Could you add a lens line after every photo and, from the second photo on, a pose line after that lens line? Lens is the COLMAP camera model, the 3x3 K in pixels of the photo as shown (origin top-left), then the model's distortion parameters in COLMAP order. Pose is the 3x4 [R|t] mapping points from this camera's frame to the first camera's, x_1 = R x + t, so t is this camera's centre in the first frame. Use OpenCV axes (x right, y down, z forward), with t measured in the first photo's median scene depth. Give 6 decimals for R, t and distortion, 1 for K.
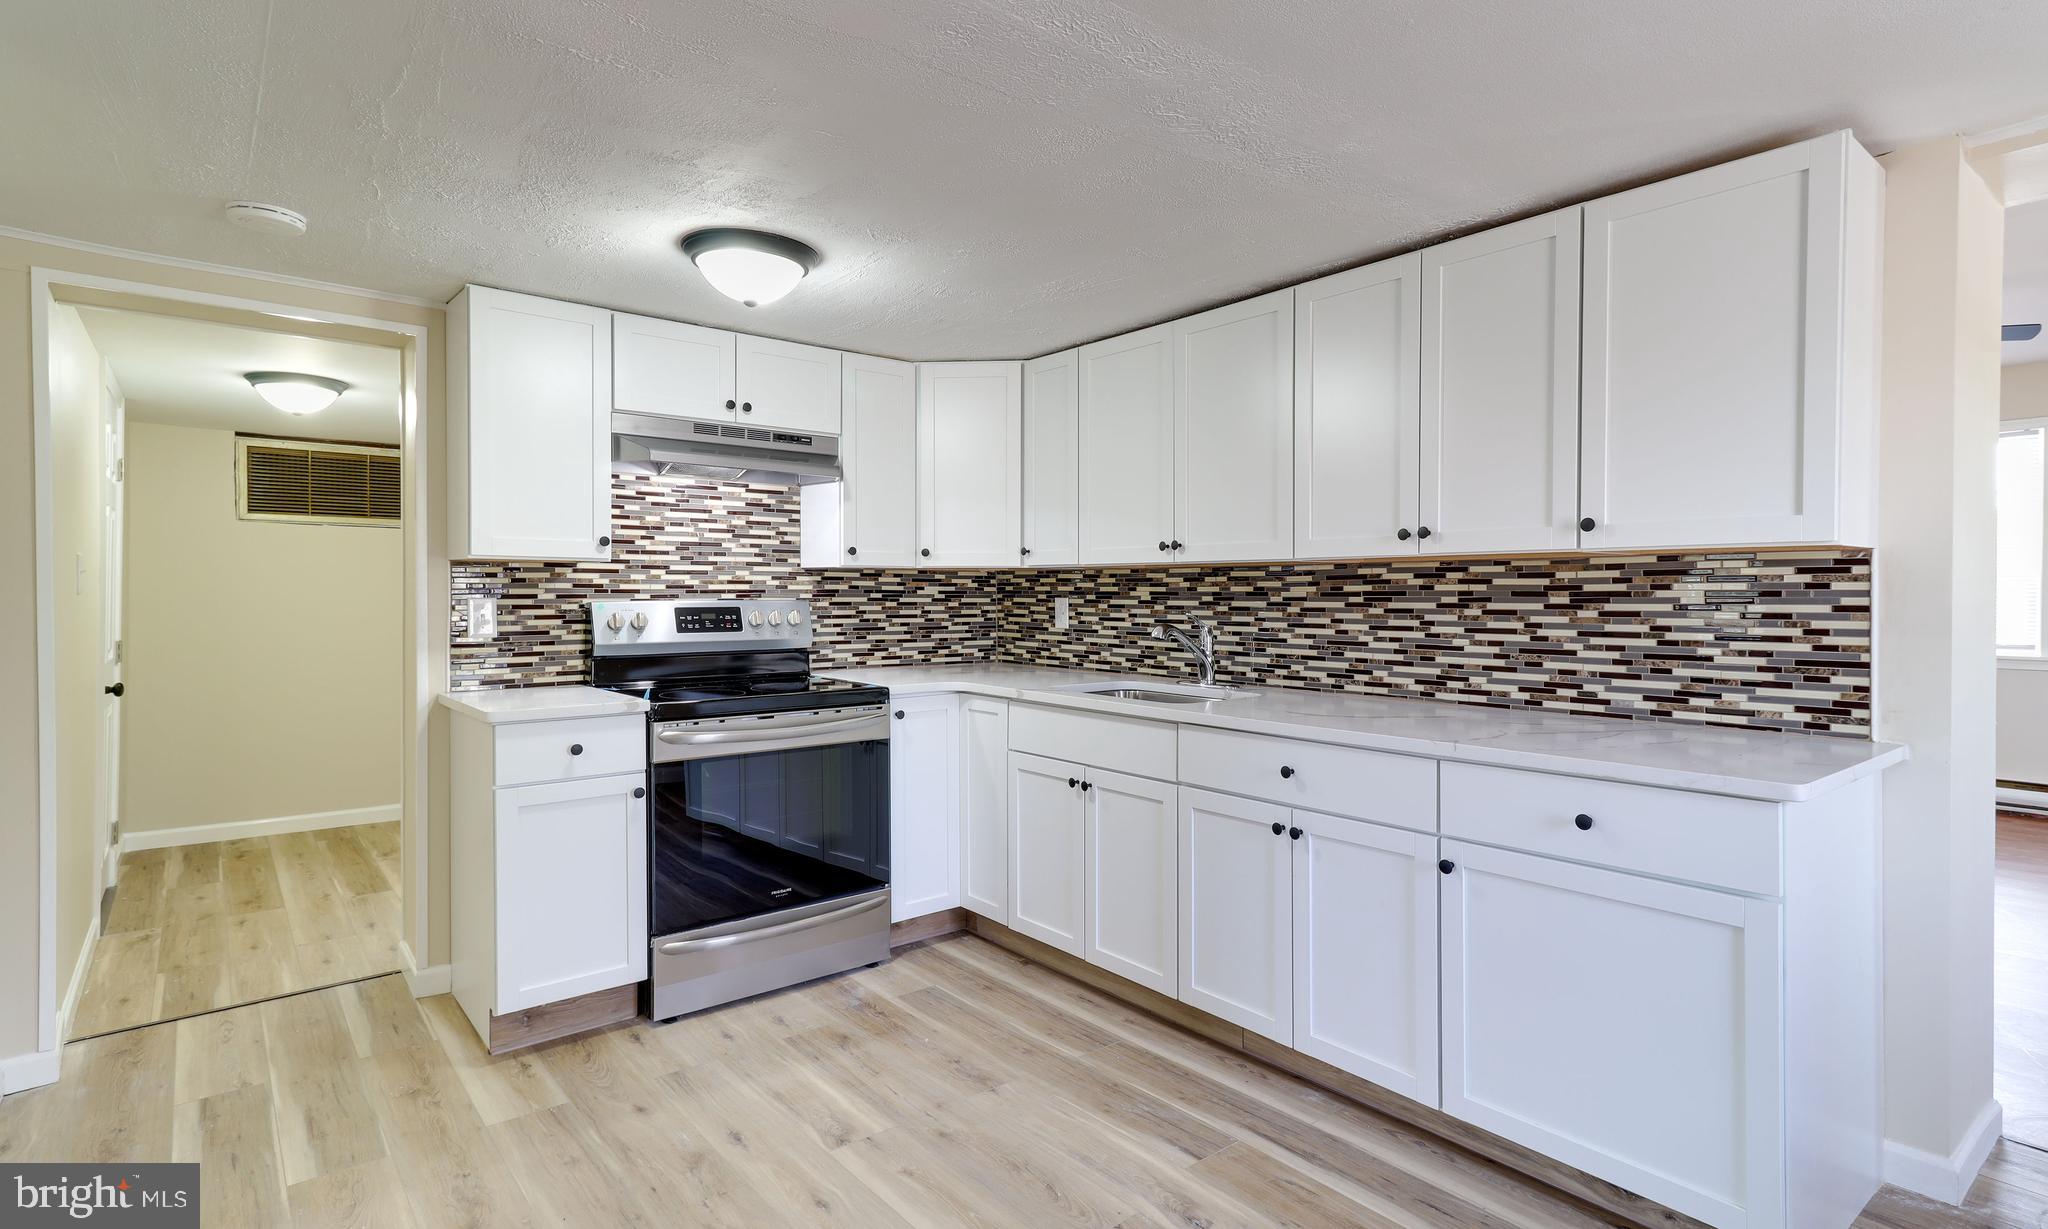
lens RADIAL K [[1001.5, 0, 1018.2], [0, 1001.5, 610.3], [0, 0, 1]] dist [0.019067, 0.000055]
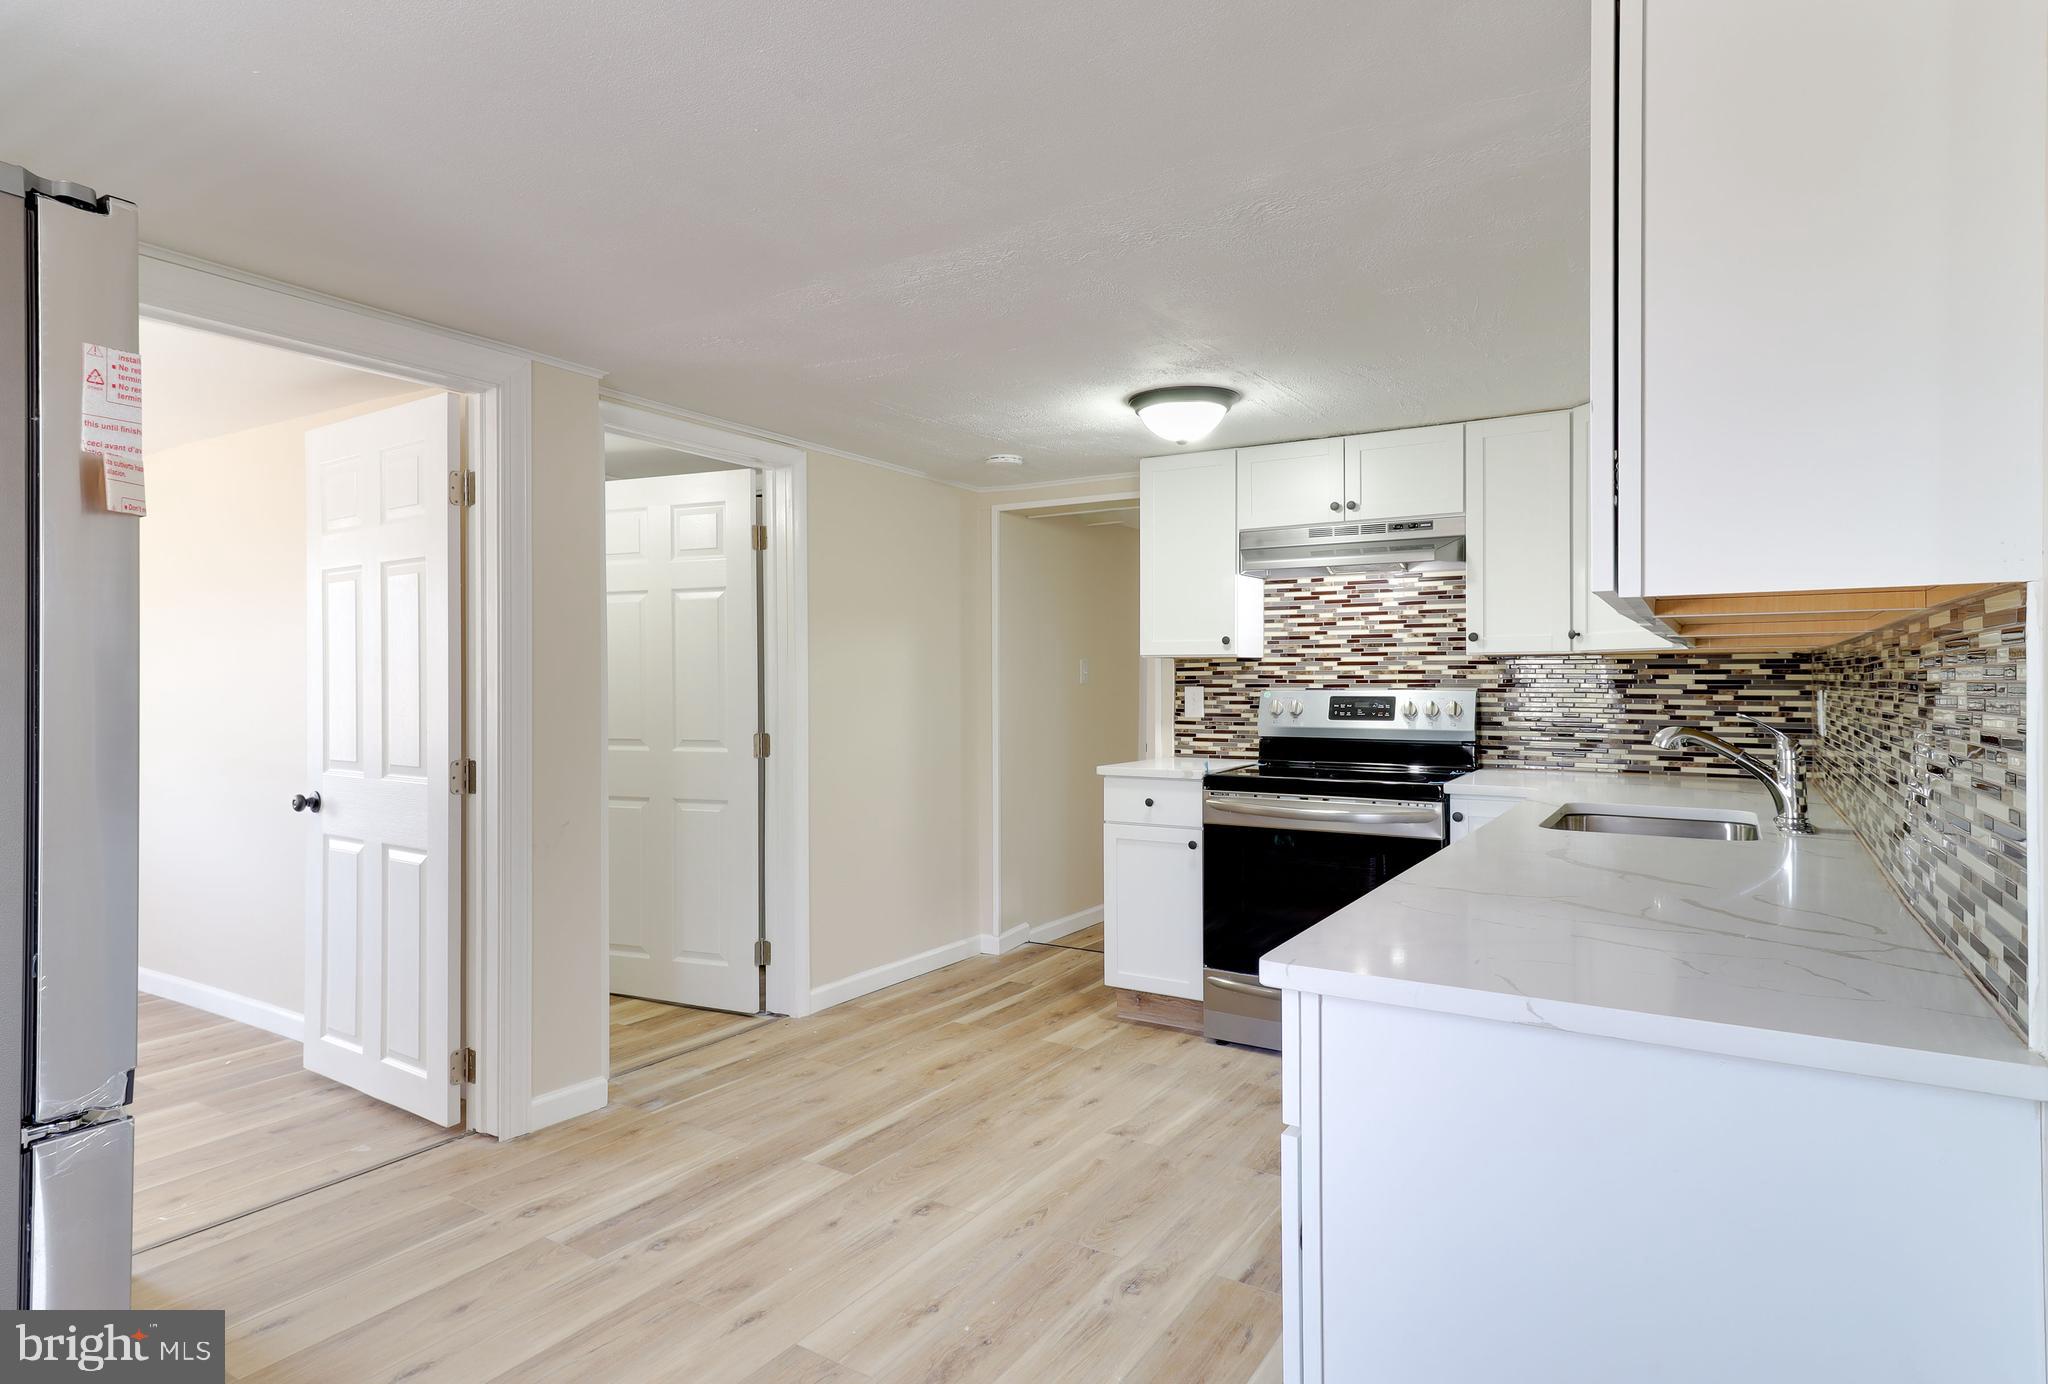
lens RADIAL K [[1126.5, 0, 1019.9], [0, 1126.5, 685.6], [0, 0, 1]] dist [0.004804, 0.000141]
pose [[0.327890, 0.003633, -0.944709, 0.697536], [-0.015274, 0.999882, -0.001456, -0.007334], [0.944592, 0.014907, 0.327907, 0.279710]]
